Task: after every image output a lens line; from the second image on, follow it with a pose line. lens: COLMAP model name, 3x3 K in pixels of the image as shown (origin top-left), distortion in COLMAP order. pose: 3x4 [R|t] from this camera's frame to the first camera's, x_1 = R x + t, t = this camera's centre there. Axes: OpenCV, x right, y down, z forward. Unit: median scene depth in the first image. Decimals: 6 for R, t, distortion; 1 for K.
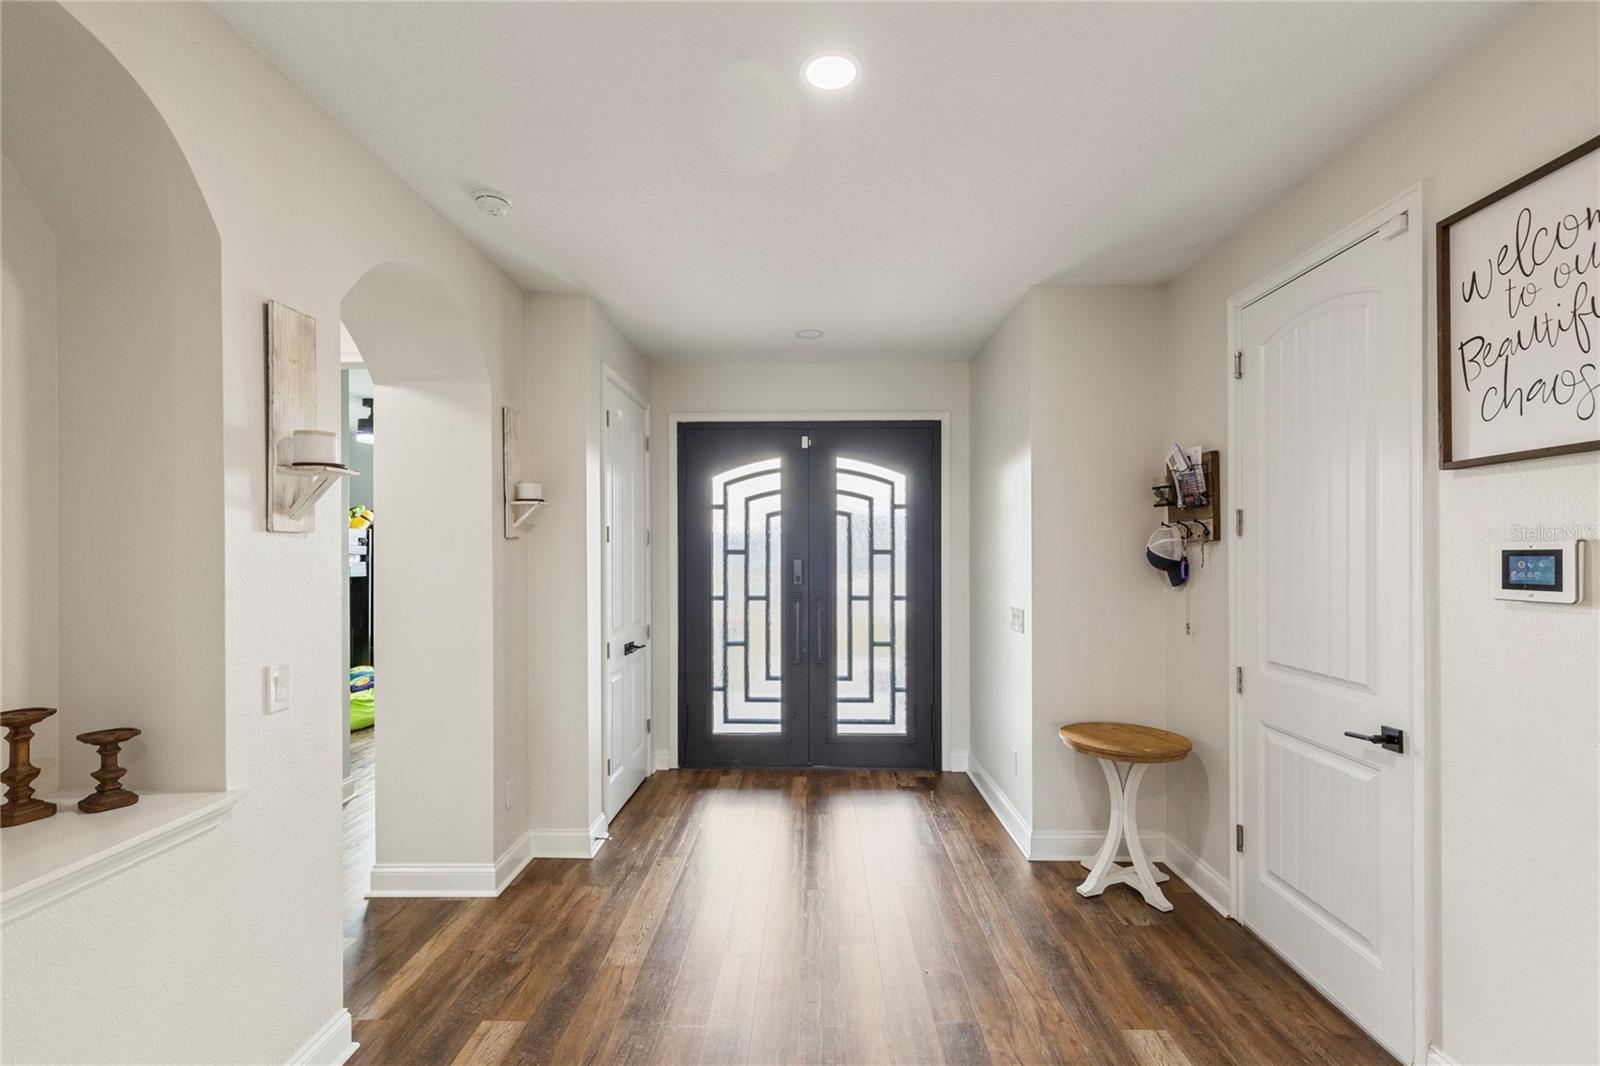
lens RADIAL K [[733.2, 0, 789.6], [0, 733.2, 535.6], [0, 0, 1]] dist [0.000916, -0.000419]
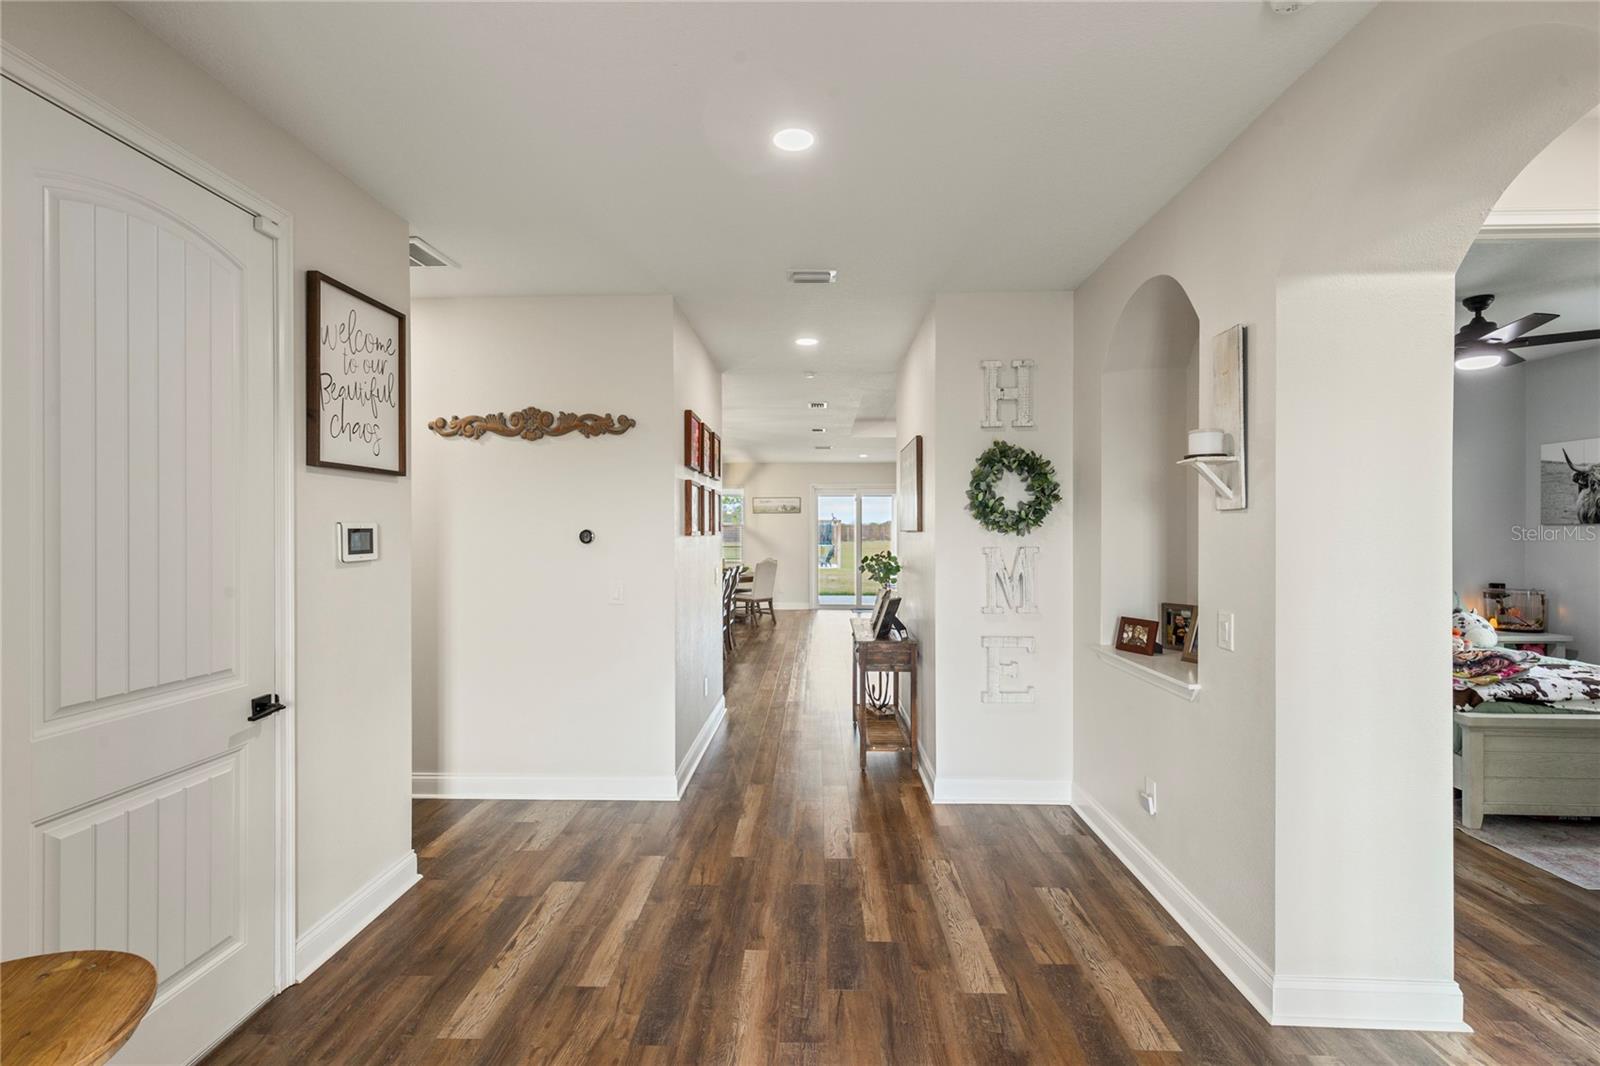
lens RADIAL K [[716.6, 0, 795.4], [0, 716.6, 535.9], [0, 0, 1]] dist [0.005249, -0.000191]
pose [[-0.999977, 0.004477, -0.005040, 0.070082], [0.004544, 0.999902, -0.013274, 0.058716], [0.004980, -0.013296, -0.999899, 2.485356]]
